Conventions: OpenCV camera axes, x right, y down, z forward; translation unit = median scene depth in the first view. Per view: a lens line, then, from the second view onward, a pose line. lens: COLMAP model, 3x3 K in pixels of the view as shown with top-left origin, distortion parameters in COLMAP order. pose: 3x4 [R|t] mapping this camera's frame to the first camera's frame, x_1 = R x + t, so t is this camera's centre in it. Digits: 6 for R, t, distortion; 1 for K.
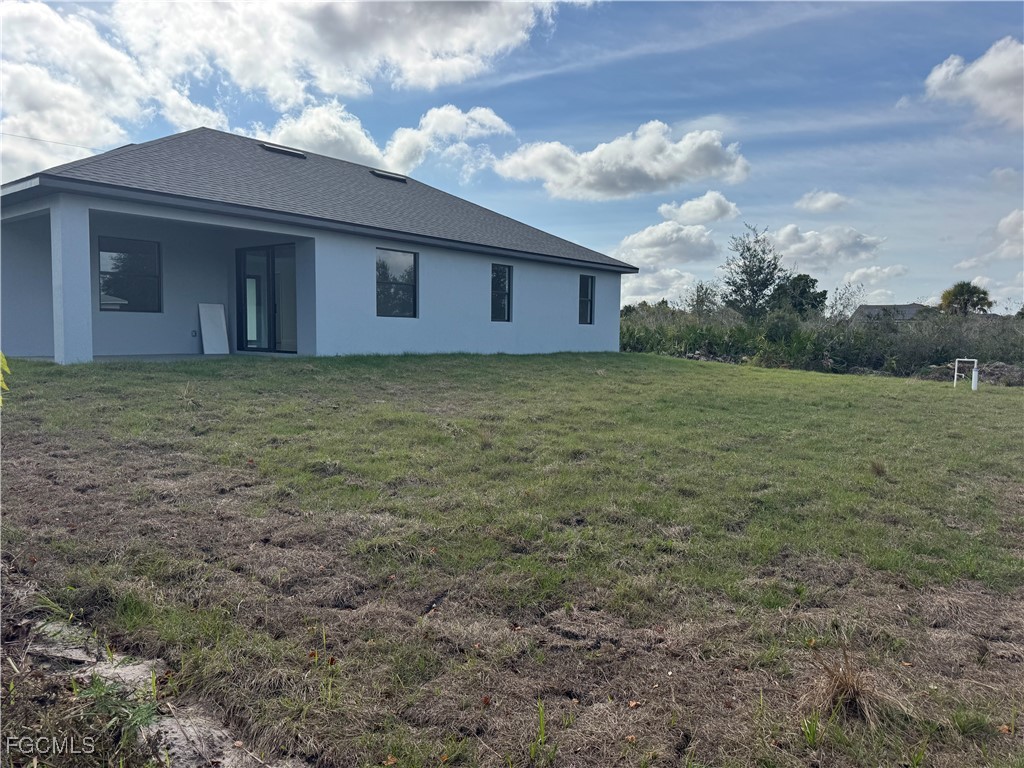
lens RADIAL K [[725.7, 0, 527.5], [0, 725.7, 383.0], [0, 0, 1]] dist [0.142938, -0.196821]
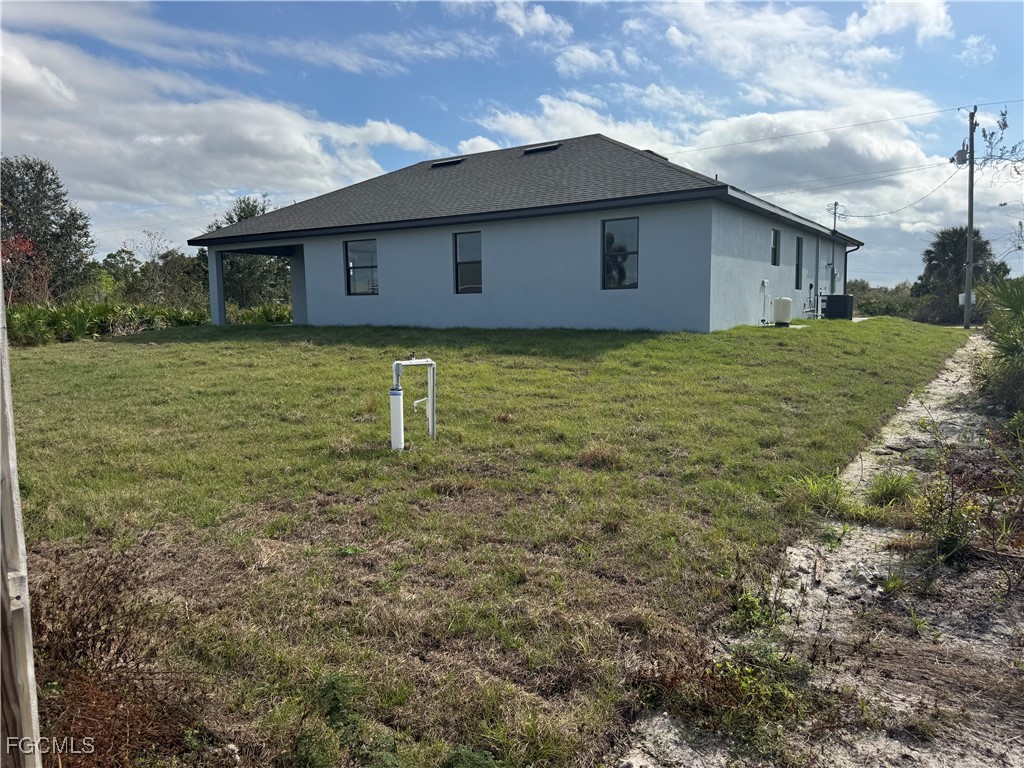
lens RADIAL K [[716.5, 0, 509.8], [0, 716.5, 416.3], [0, 0, 1]] dist [0.092396, -0.113582]
pose [[0.058154, 0.126852, -0.990215, 2.301497], [-0.062764, 0.990396, 0.123189, -0.116824], [0.996333, 0.054986, 0.065558, 2.569845]]
